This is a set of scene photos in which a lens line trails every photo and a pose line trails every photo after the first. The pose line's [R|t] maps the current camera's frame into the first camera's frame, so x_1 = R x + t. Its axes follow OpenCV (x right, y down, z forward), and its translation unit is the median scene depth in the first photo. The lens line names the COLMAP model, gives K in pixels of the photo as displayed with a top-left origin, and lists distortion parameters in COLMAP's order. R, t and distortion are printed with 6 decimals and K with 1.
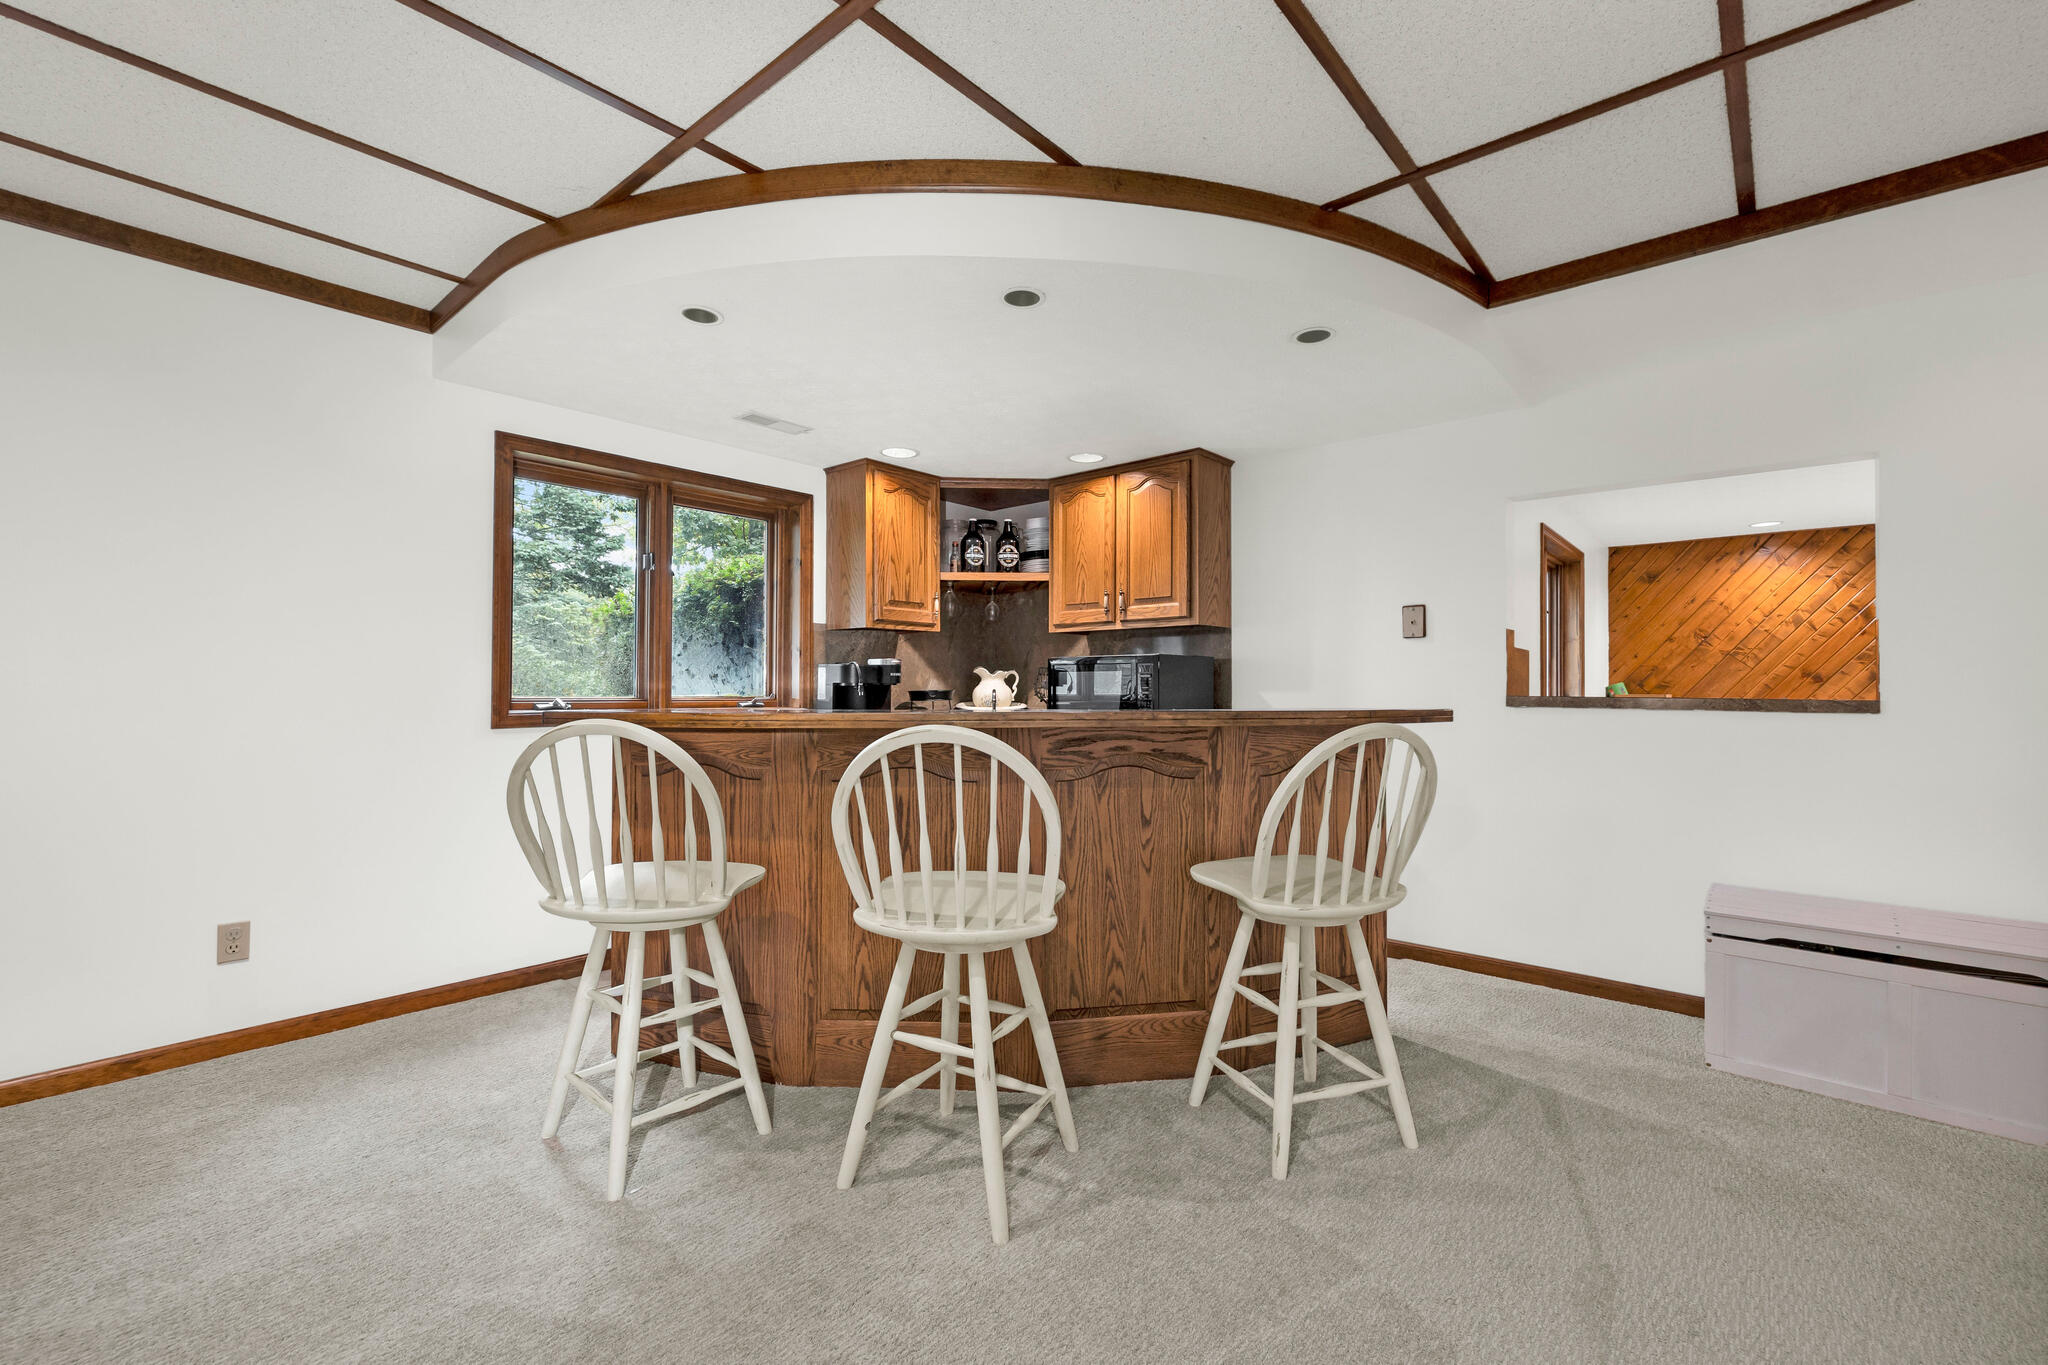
lens RADIAL K [[872.7, 0, 1031.7], [0, 872.7, 676.8], [0, 0, 1]] dist [-0.001511, 0.000588]
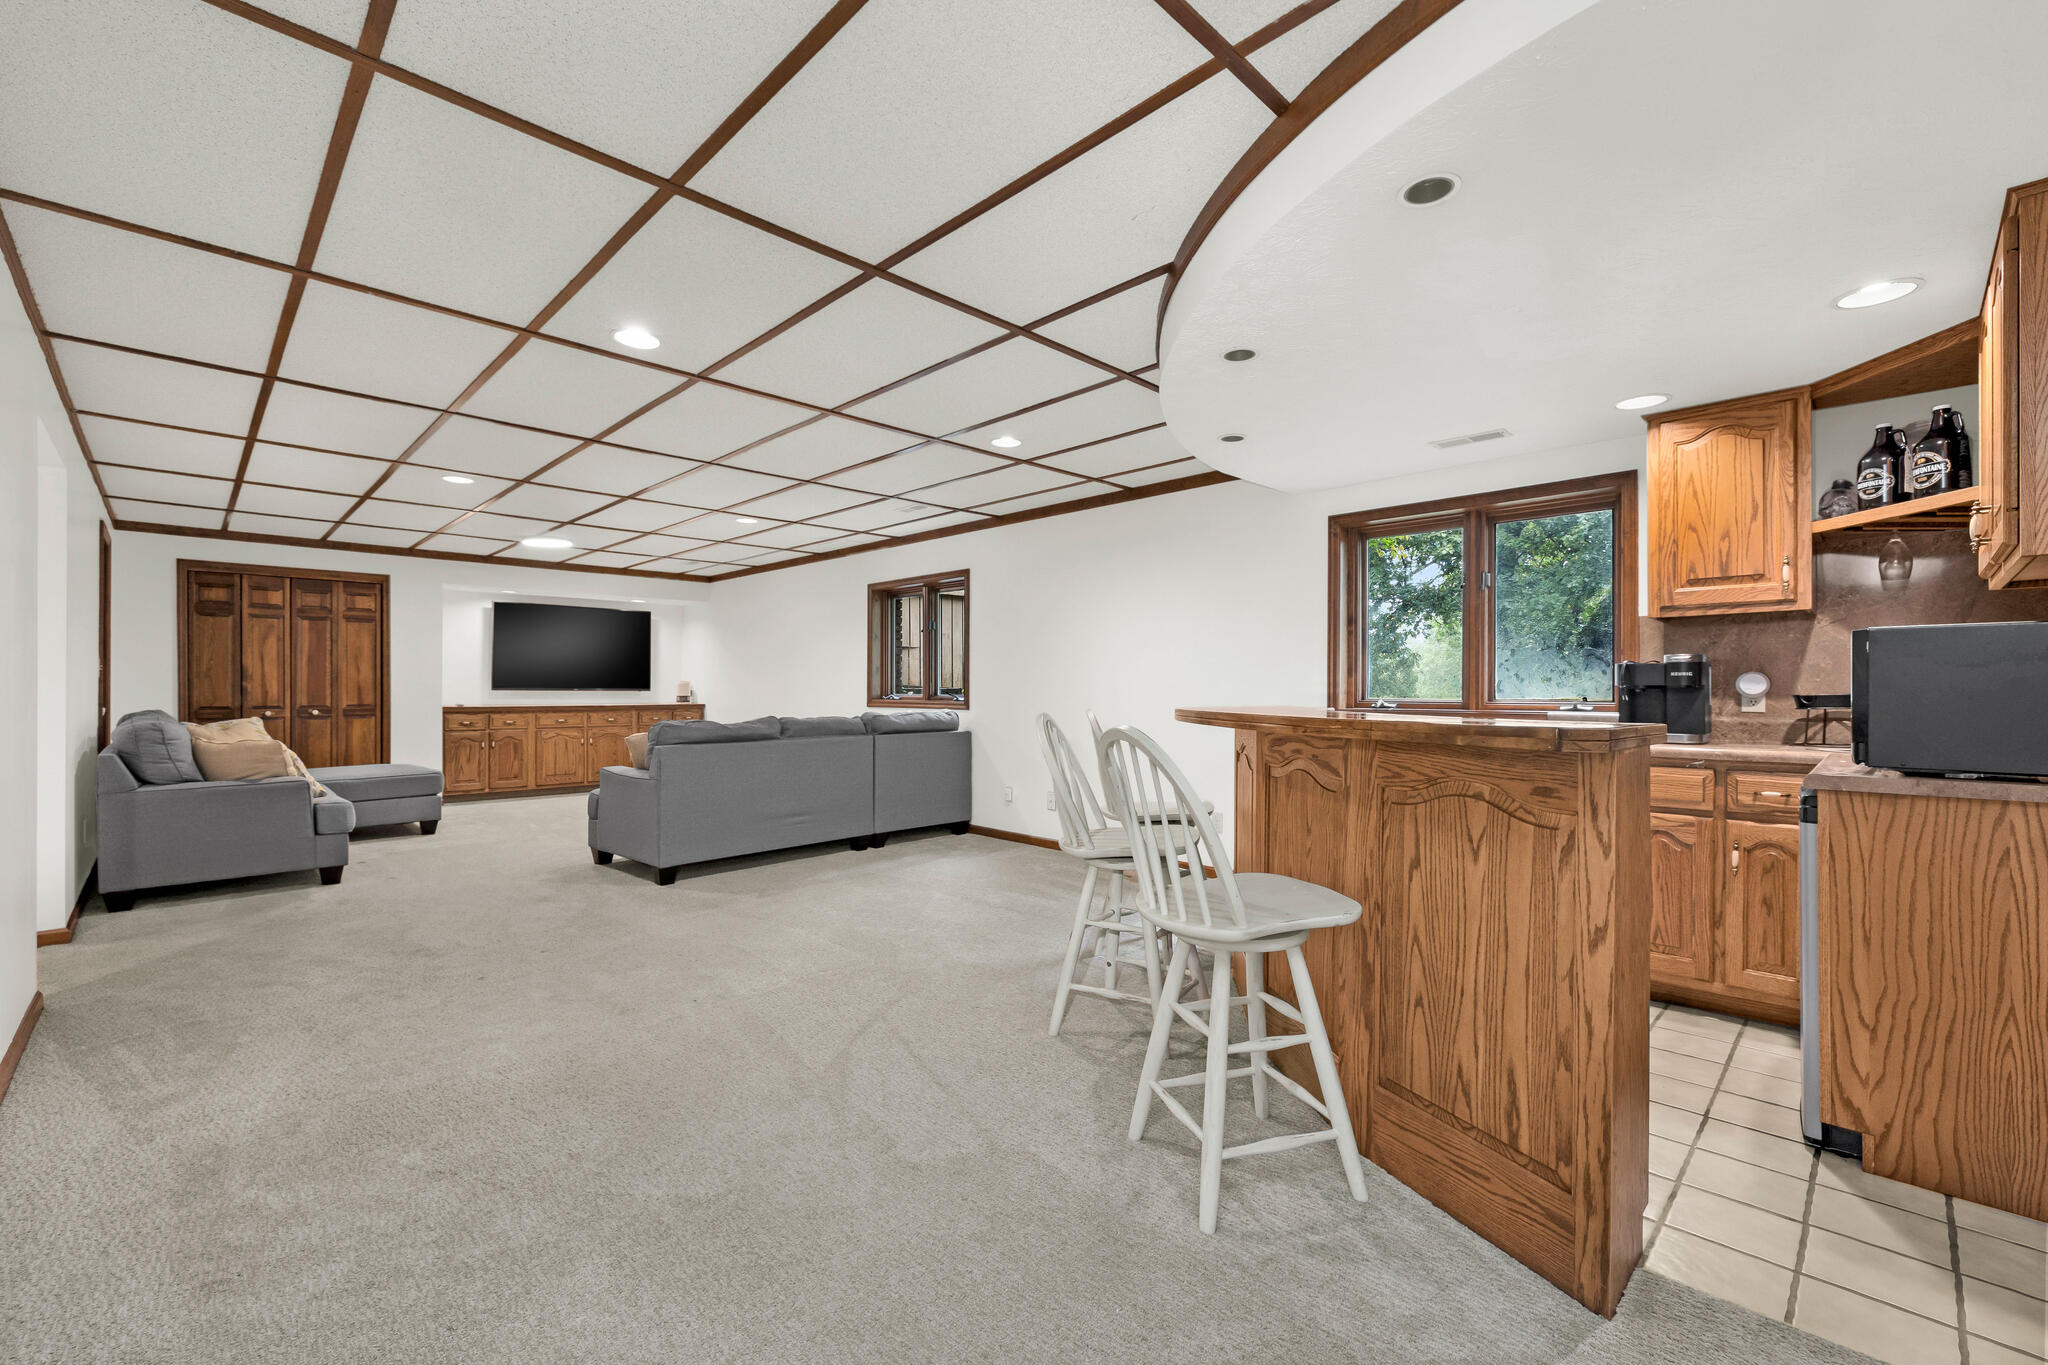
lens RADIAL K [[872.7, 0, 1022.8], [0, 872.7, 695.4], [0, 0, 1]] dist [-0.001511, 0.000588]
pose [[-0.057006, 0.000740, -0.998374, 0.435706], [0.013636, 0.999907, -0.000037, 0.005752], [0.998281, -0.013616, -0.057011, 0.292821]]
